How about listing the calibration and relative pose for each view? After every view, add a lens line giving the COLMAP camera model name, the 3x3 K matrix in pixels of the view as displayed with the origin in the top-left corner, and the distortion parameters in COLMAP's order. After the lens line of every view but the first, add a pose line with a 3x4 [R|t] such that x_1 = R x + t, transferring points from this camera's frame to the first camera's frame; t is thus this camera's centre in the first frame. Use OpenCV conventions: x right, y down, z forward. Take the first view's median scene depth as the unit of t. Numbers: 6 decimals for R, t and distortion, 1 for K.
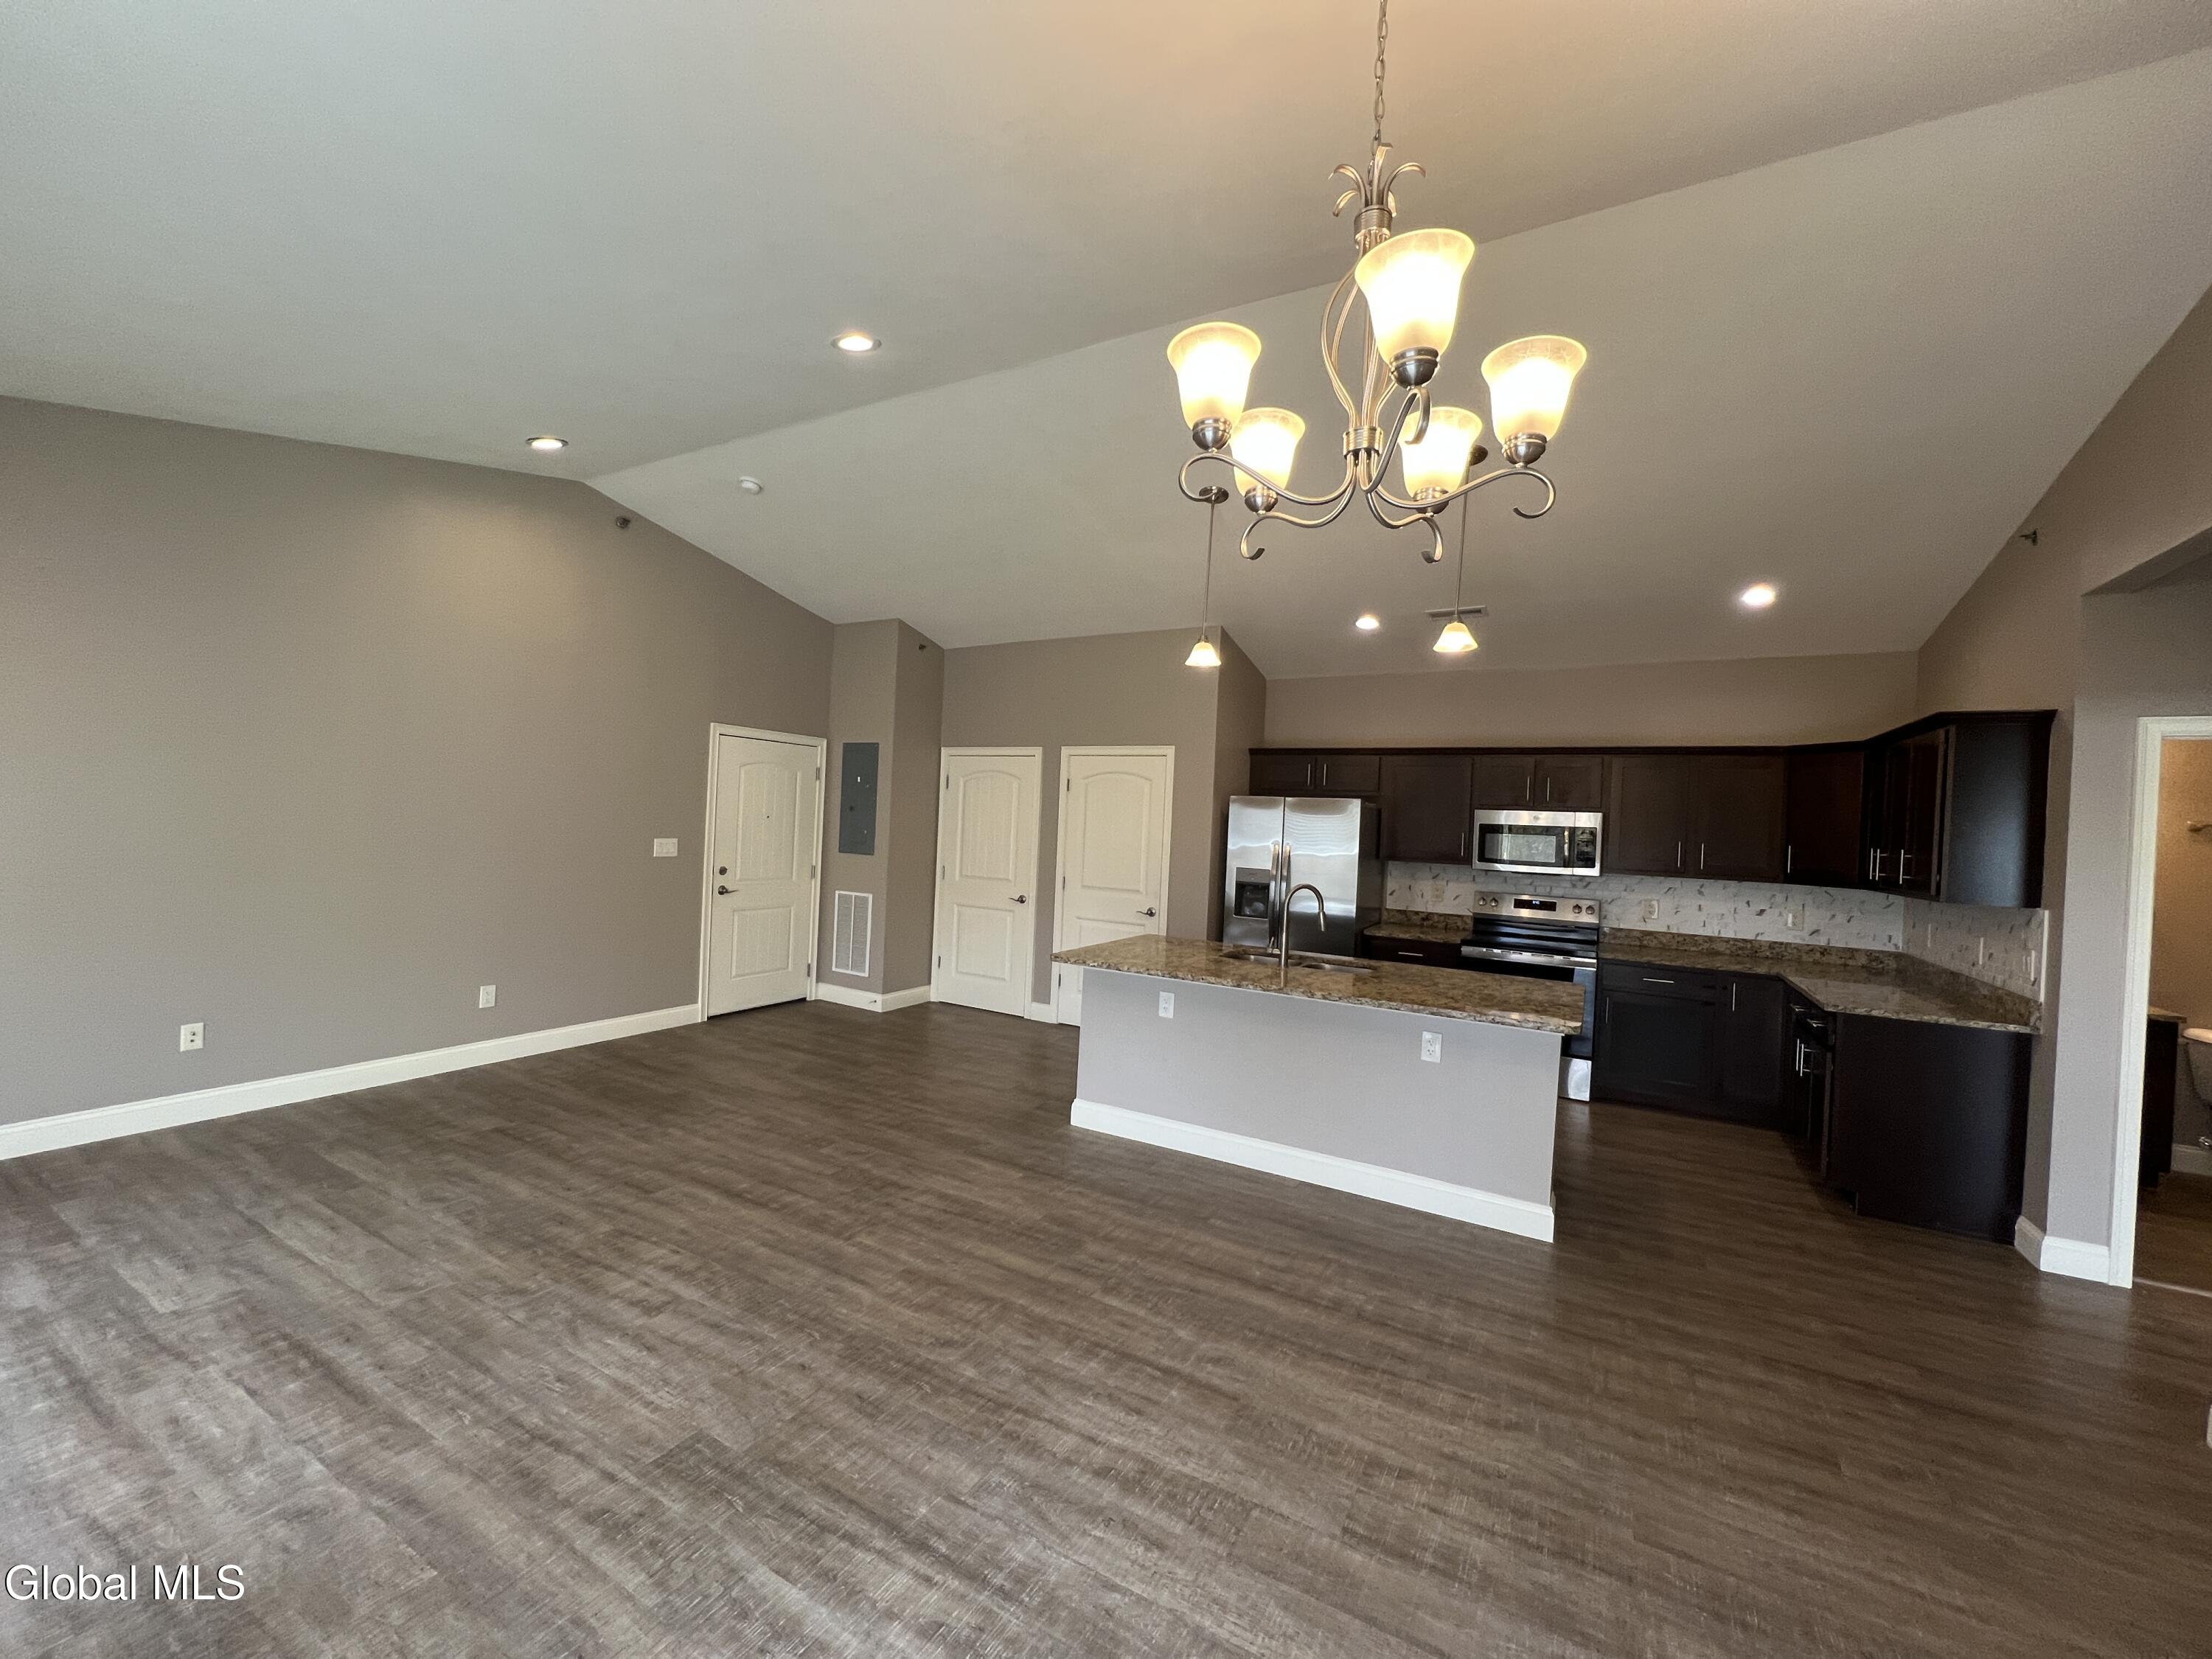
lens RADIAL K [[880.4, 0, 1098.4], [0, 880.4, 829.7], [0, 0, 1]] dist [-0.002484, 0.000470]
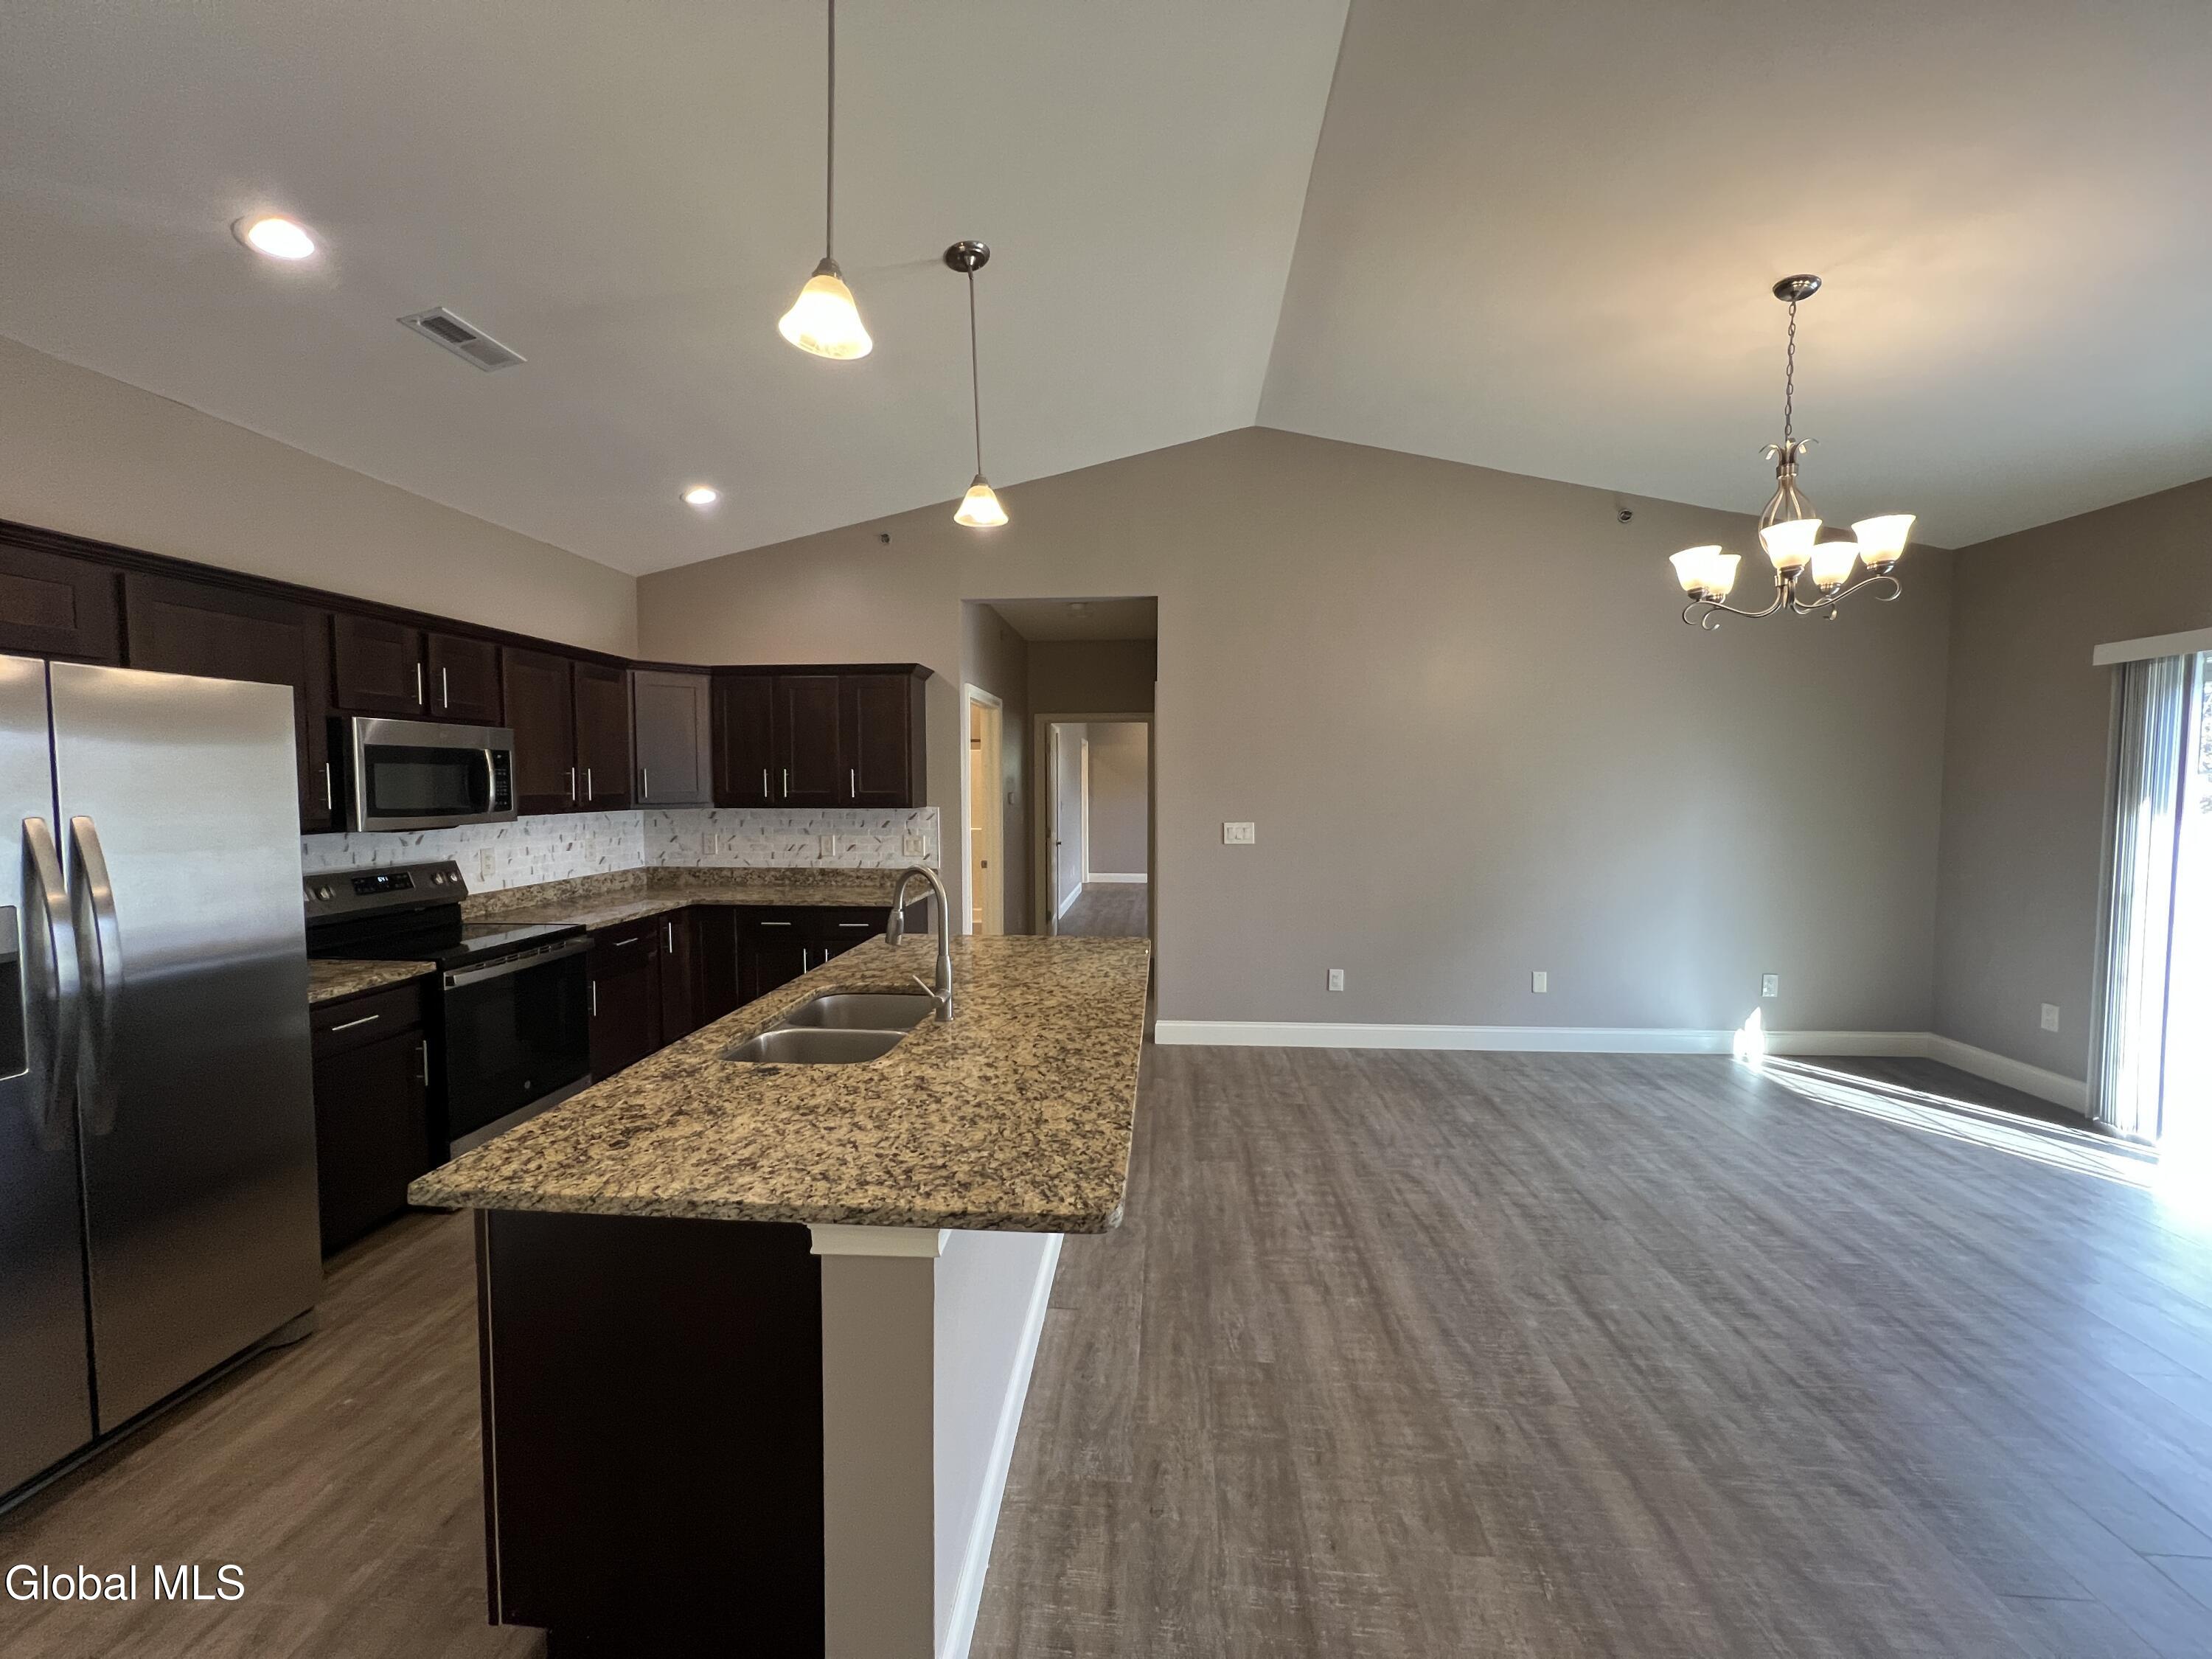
lens RADIAL K [[880.4, 0, 1098.4], [0, 880.4, 829.7], [0, 0, 1]] dist [-0.002484, 0.000470]
pose [[-0.424517, -0.093688, 0.900560, -0.393576], [-0.008932, 0.995017, 0.099304, -0.021183], [-0.905376, 0.034113, -0.423238, 1.427634]]
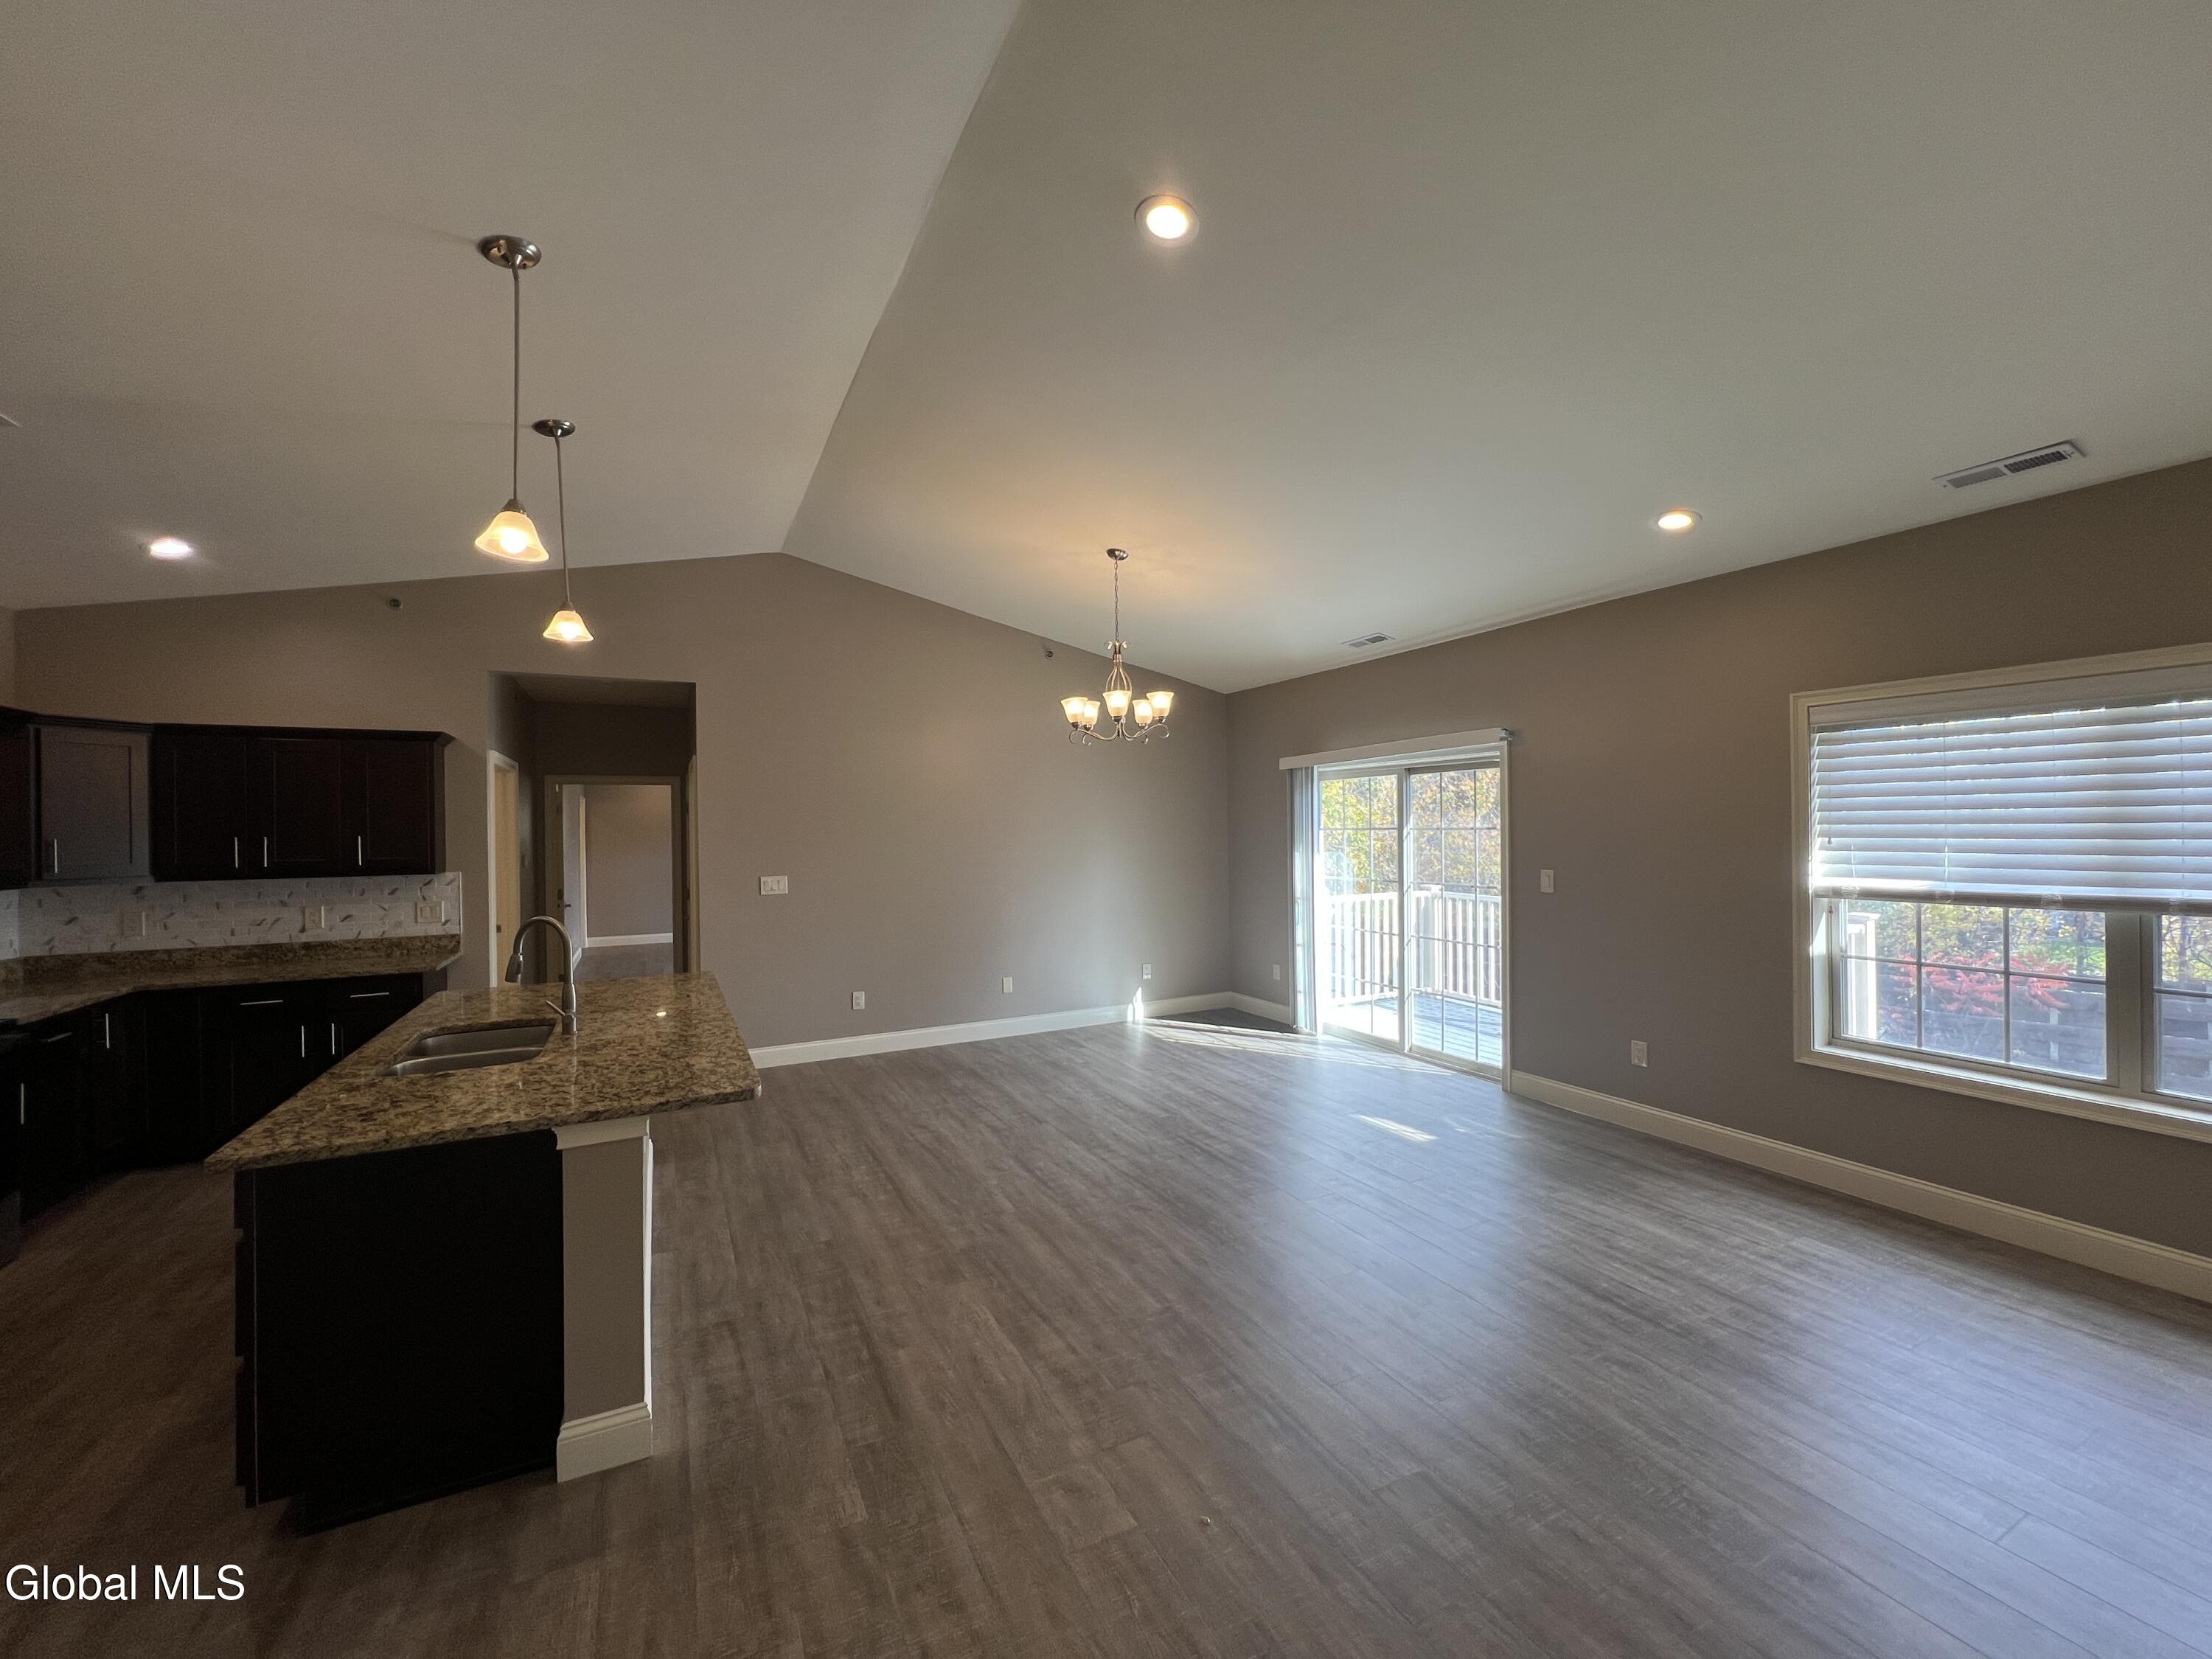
lens RADIAL K [[880.4, 0, 1098.4], [0, 880.4, 829.7], [0, 0, 1]] dist [-0.002484, 0.000470]
pose [[-0.833060, -0.033309, 0.552179, -0.671884], [-0.018451, 0.999303, 0.032445, -0.050621], [-0.552875, 0.016840, -0.833094, 1.694493]]
